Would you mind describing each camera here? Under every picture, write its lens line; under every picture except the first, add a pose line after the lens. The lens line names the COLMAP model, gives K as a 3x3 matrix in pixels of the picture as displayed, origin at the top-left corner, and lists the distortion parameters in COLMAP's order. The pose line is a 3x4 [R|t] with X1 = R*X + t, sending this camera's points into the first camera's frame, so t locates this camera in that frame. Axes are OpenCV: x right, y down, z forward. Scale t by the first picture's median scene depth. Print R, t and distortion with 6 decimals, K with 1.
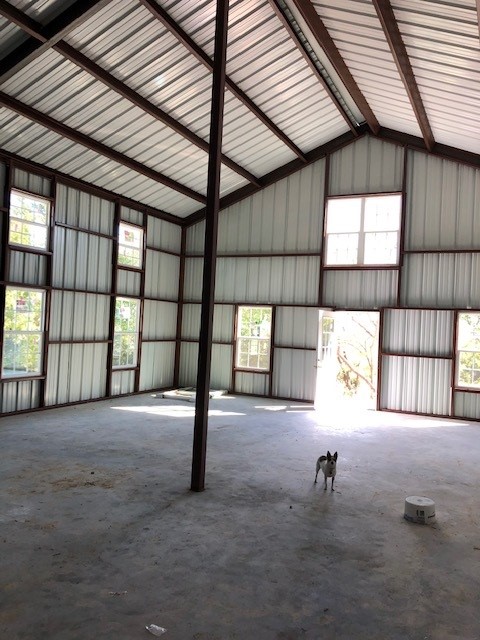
lens RADIAL K [[519.4, 0, 240.0], [0, 519.4, 320.0], [0, 0, 1]] dist [0.007792, 0.013543]
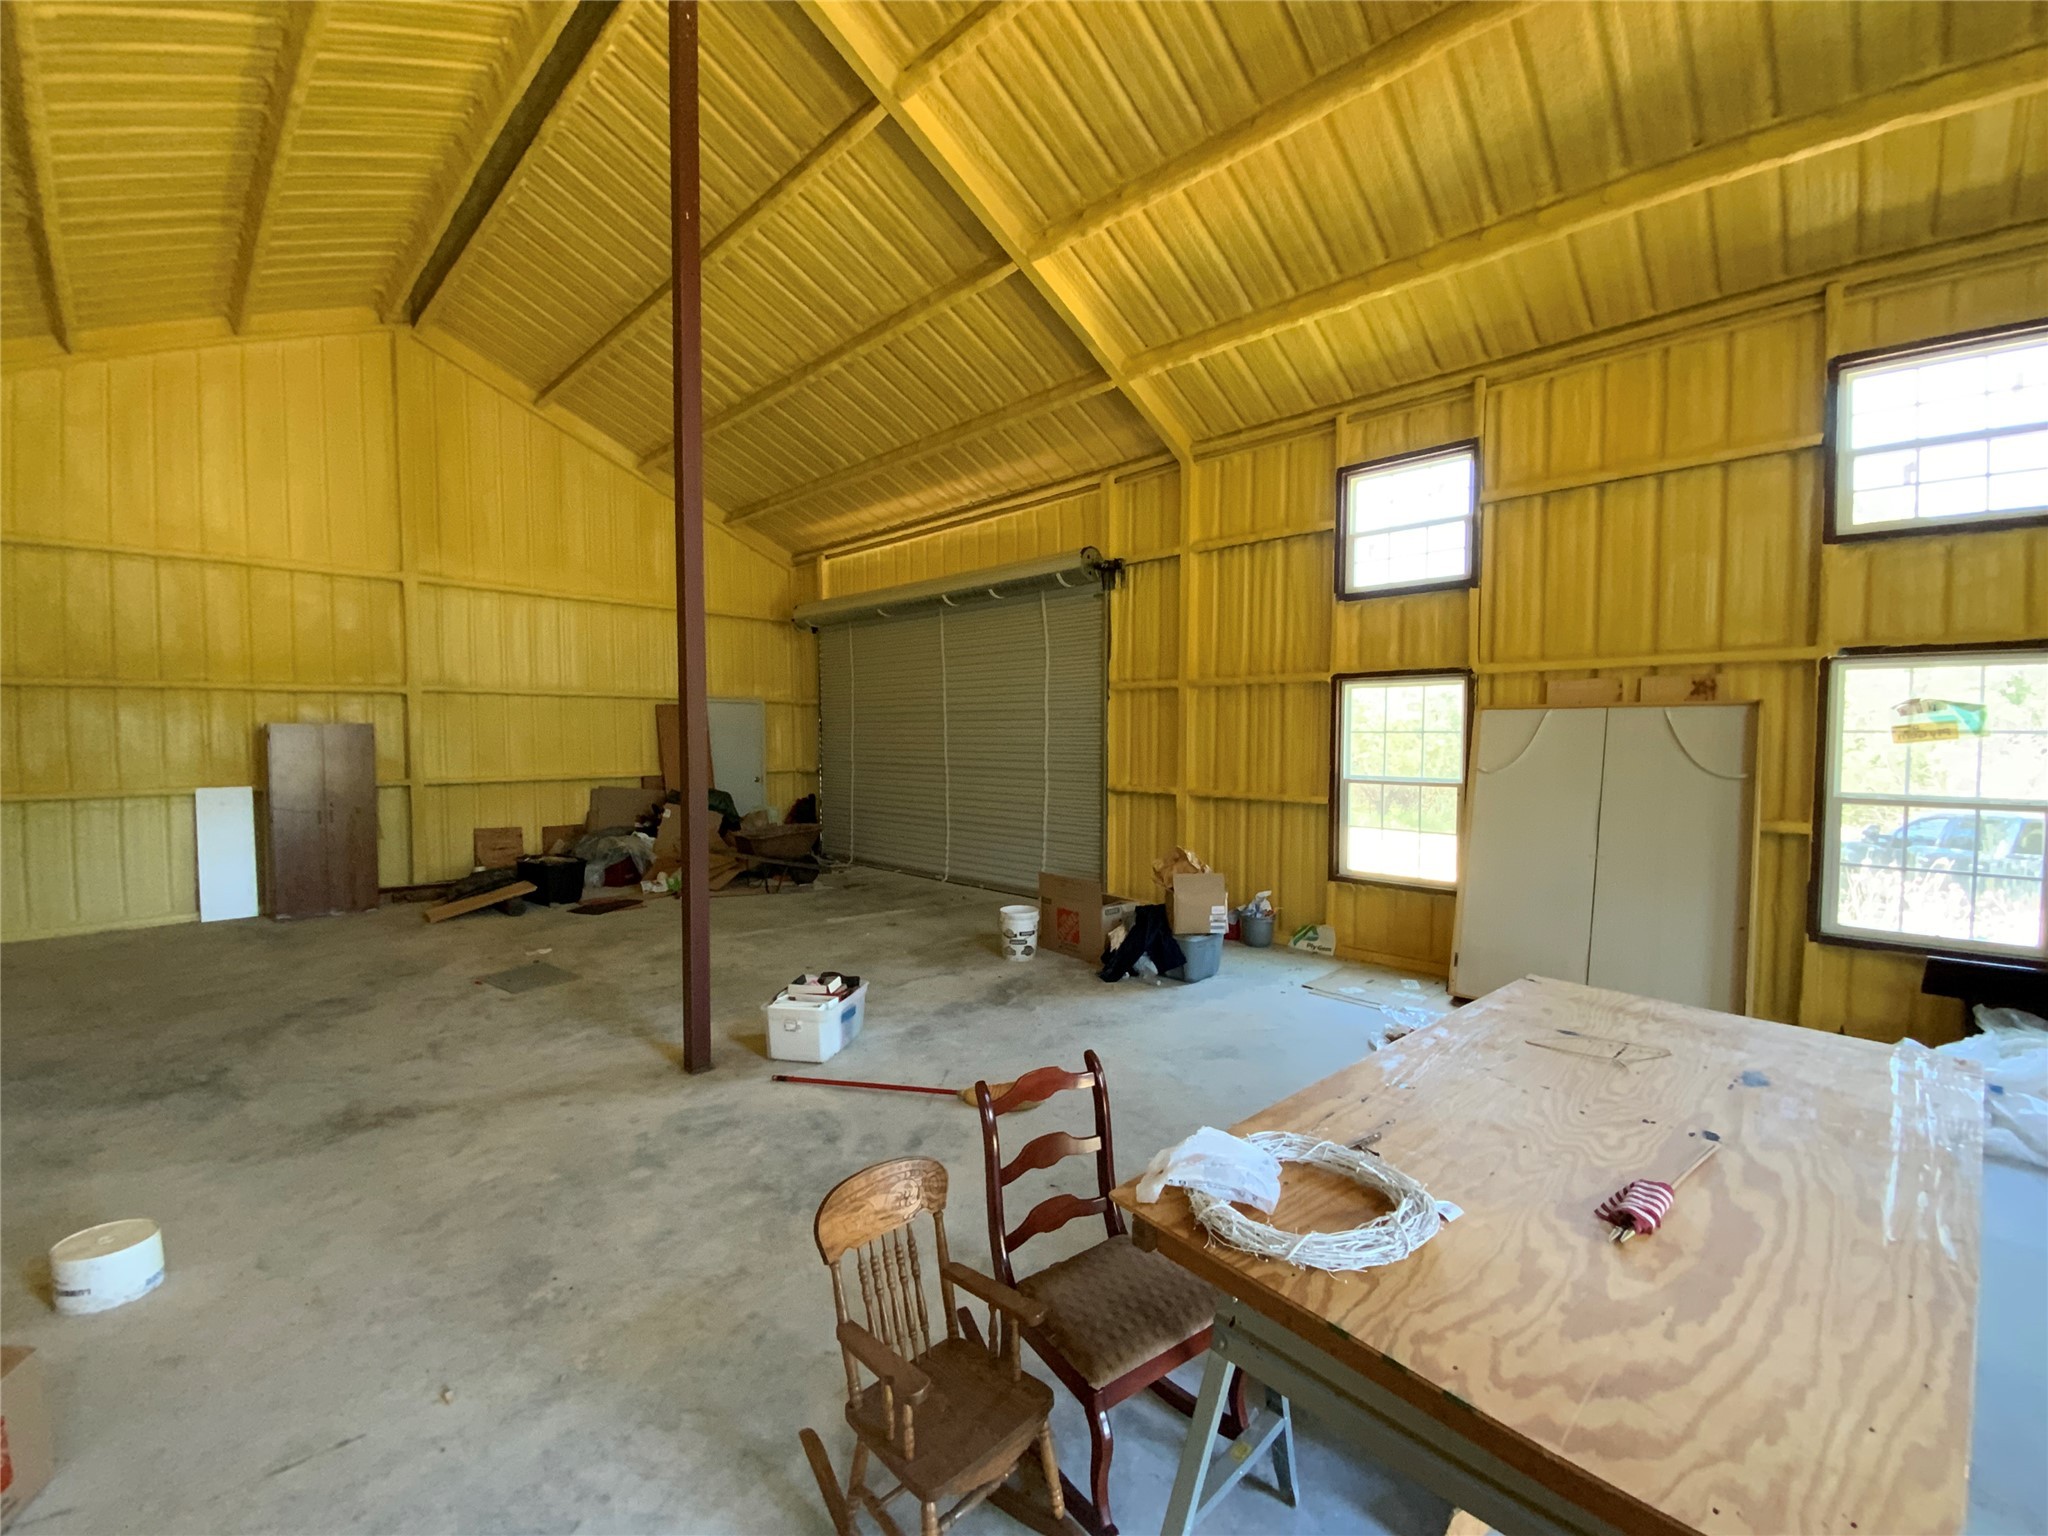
lens RADIAL K [[829.2, 0, 1022.1], [0, 829.2, 766.5], [0, 0, 1]] dist [0.020462, -0.019362]
pose [[-0.312837, -0.005036, -0.949794, 0.277072], [-0.012867, 0.999917, -0.001064, 0.012893], [0.949720, 0.011888, -0.312875, 0.722892]]
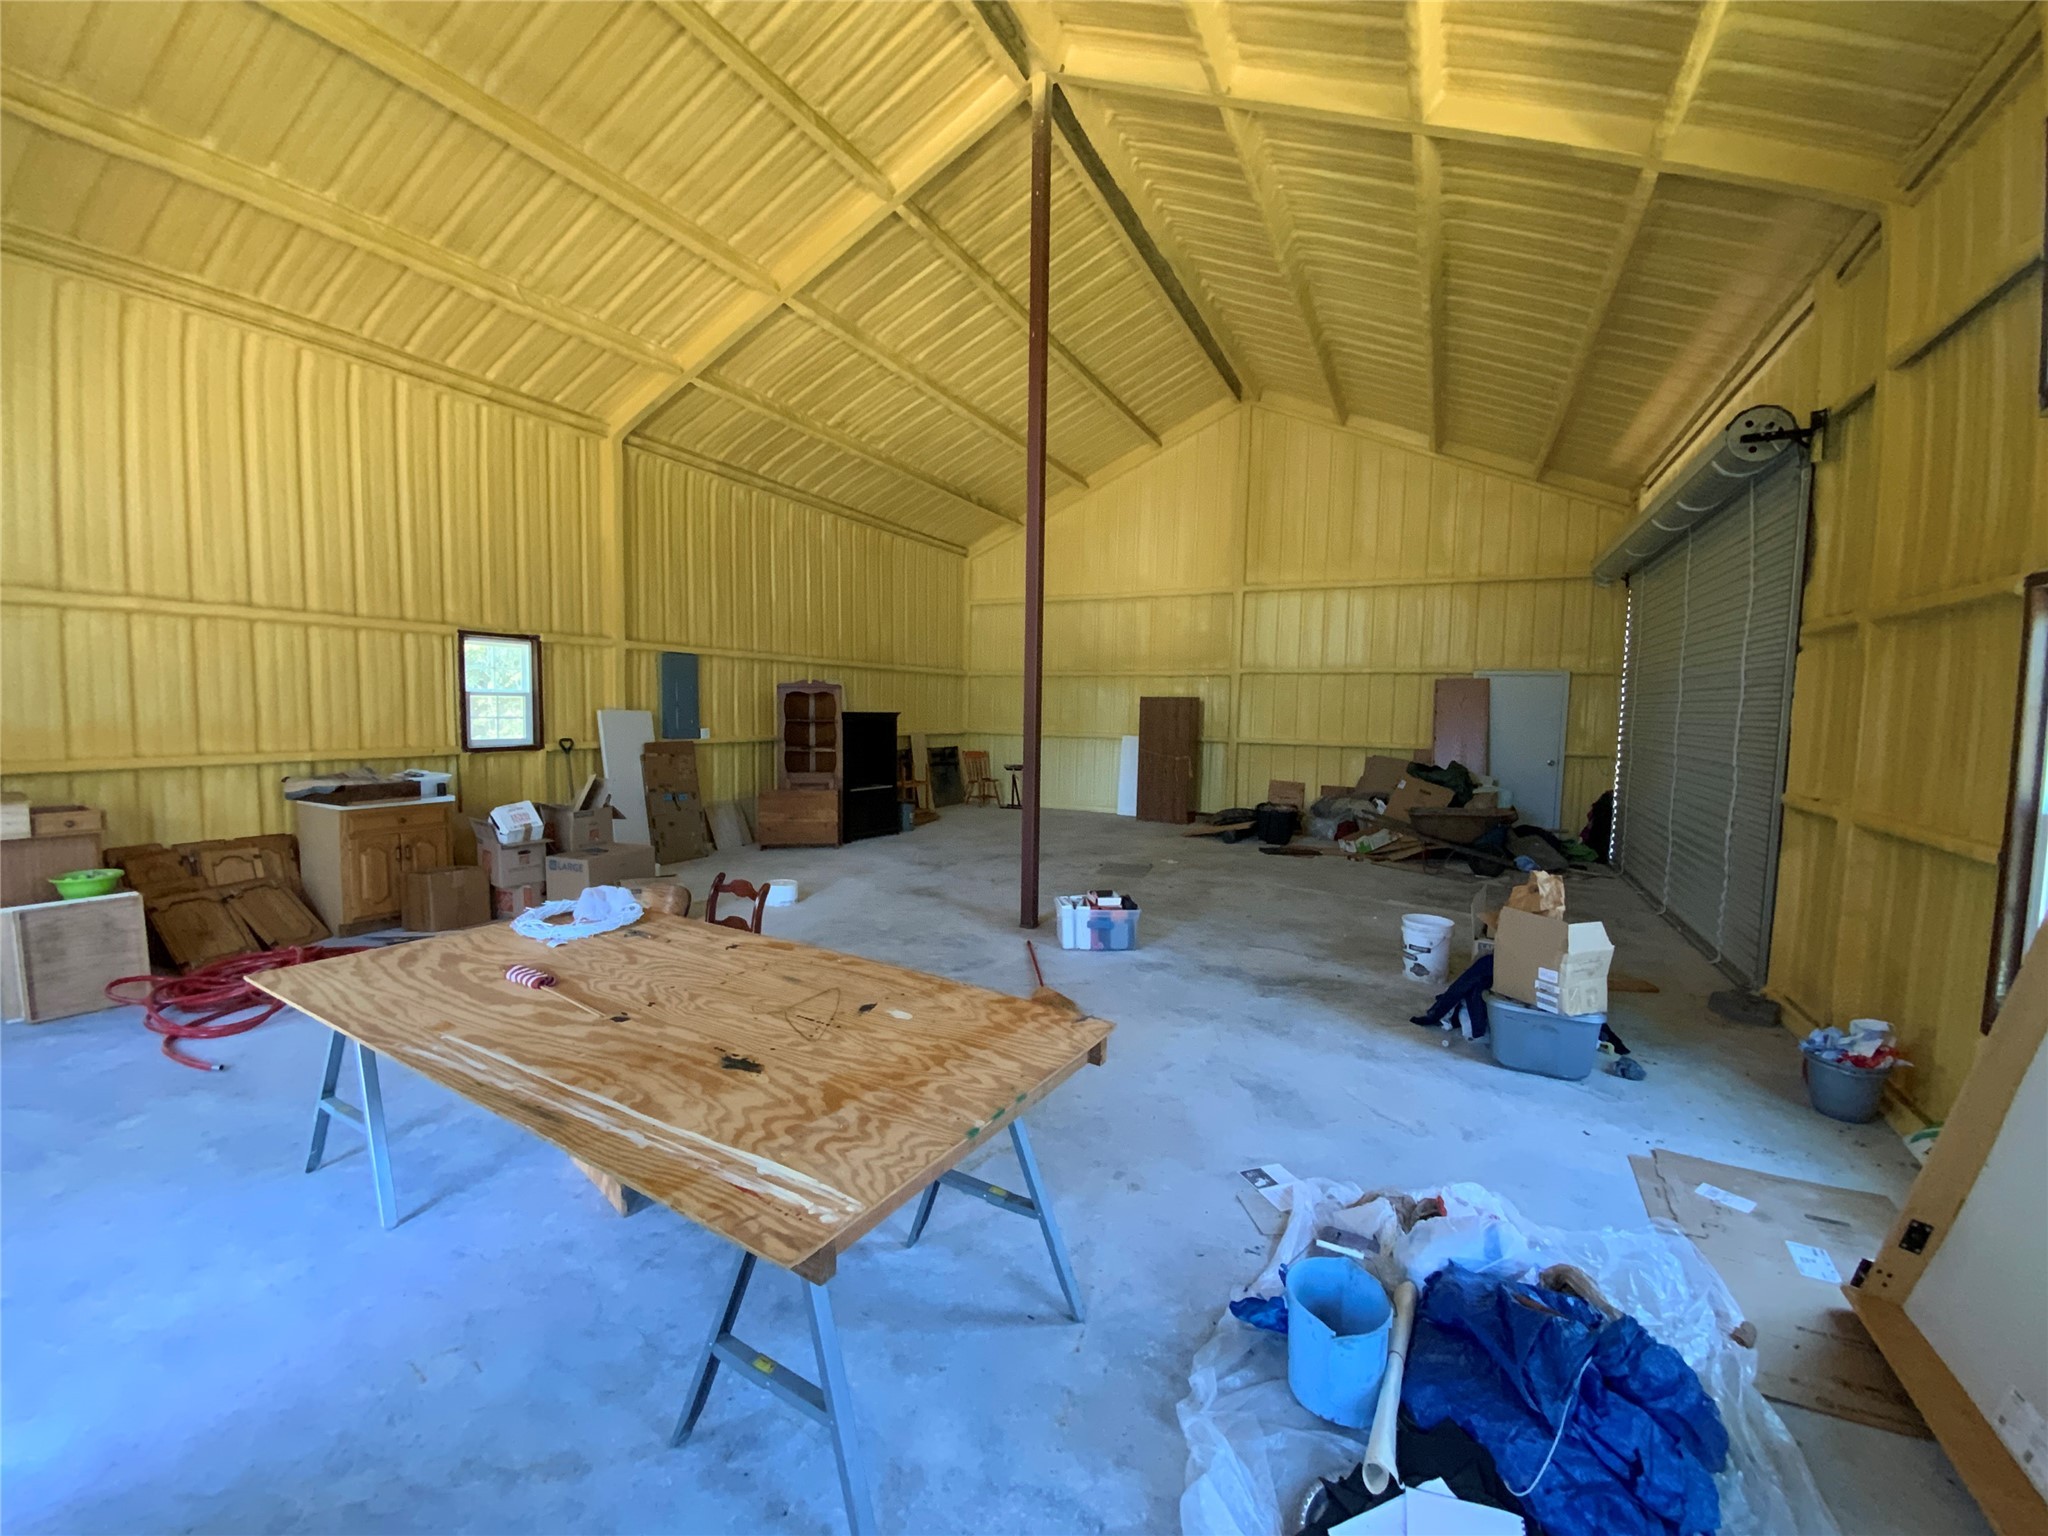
lens RADIAL K [[829.2, 0, 1022.1], [0, 829.2, 766.5], [0, 0, 1]] dist [0.020462, -0.019362]
pose [[-0.997836, -0.064595, 0.012284, -0.033780], [-0.063494, 0.995141, 0.075251, 0.004269], [-0.017085, 0.074308, -0.997089, 1.007658]]
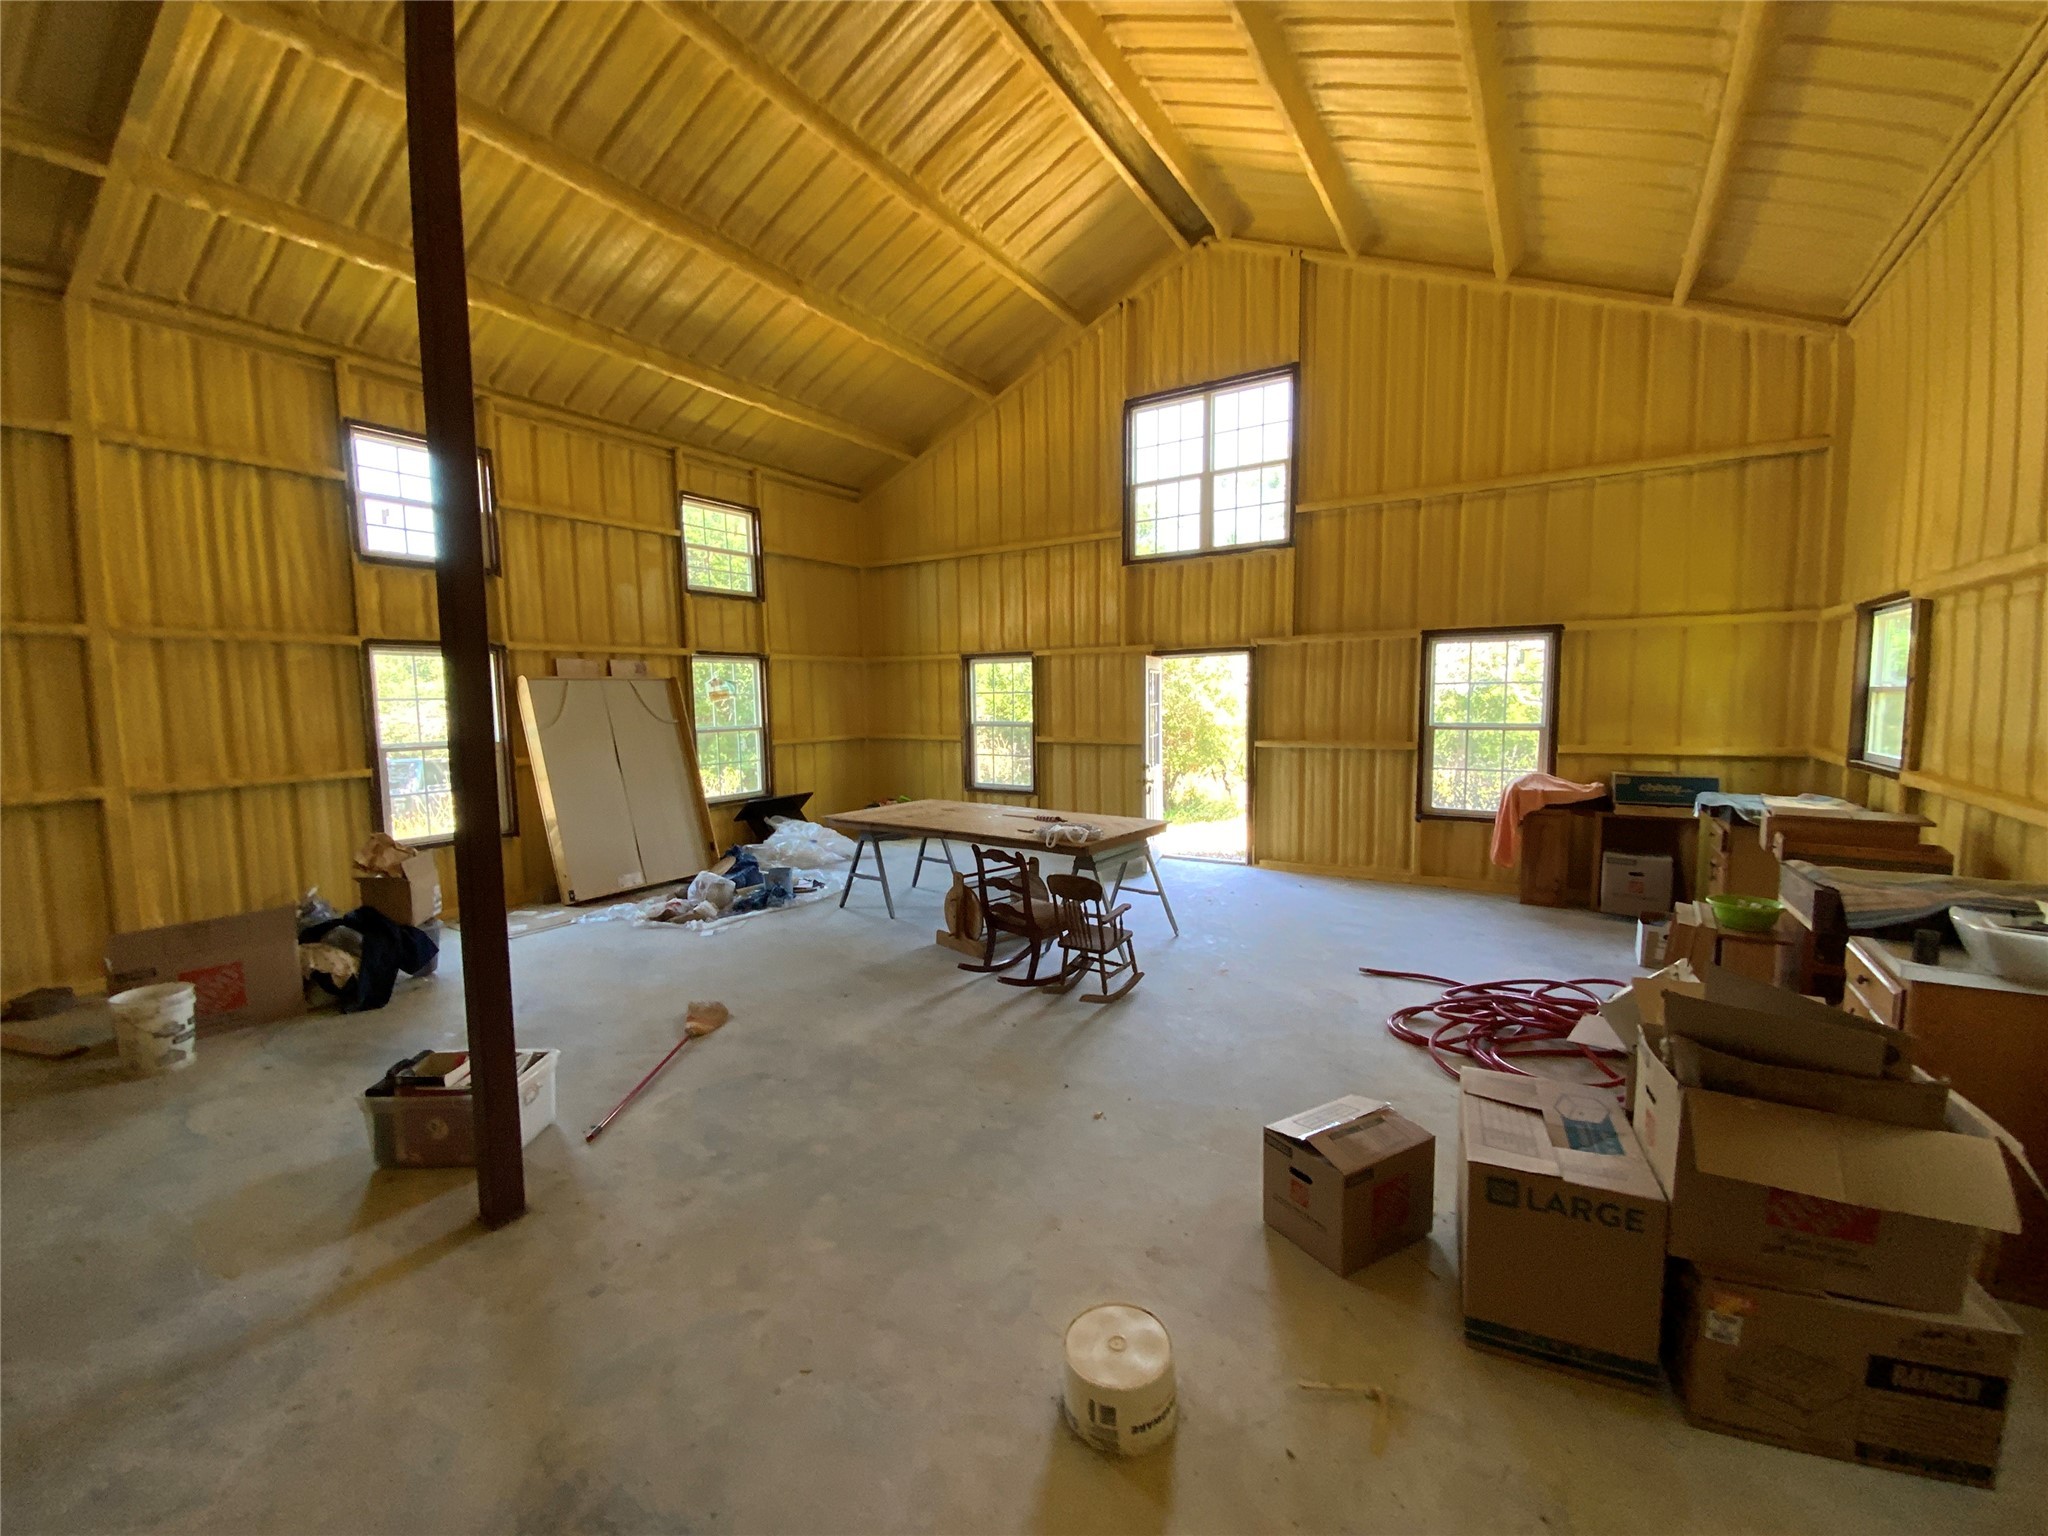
lens RADIAL K [[829.2, 0, 1022.1], [0, 829.2, 766.5], [0, 0, 1]] dist [0.020462, -0.019362]
pose [[0.991488, -0.054576, -0.118211, 0.147813], [0.064791, 0.994326, 0.084364, 0.010470], [0.112936, -0.091304, 0.989398, 0.249867]]
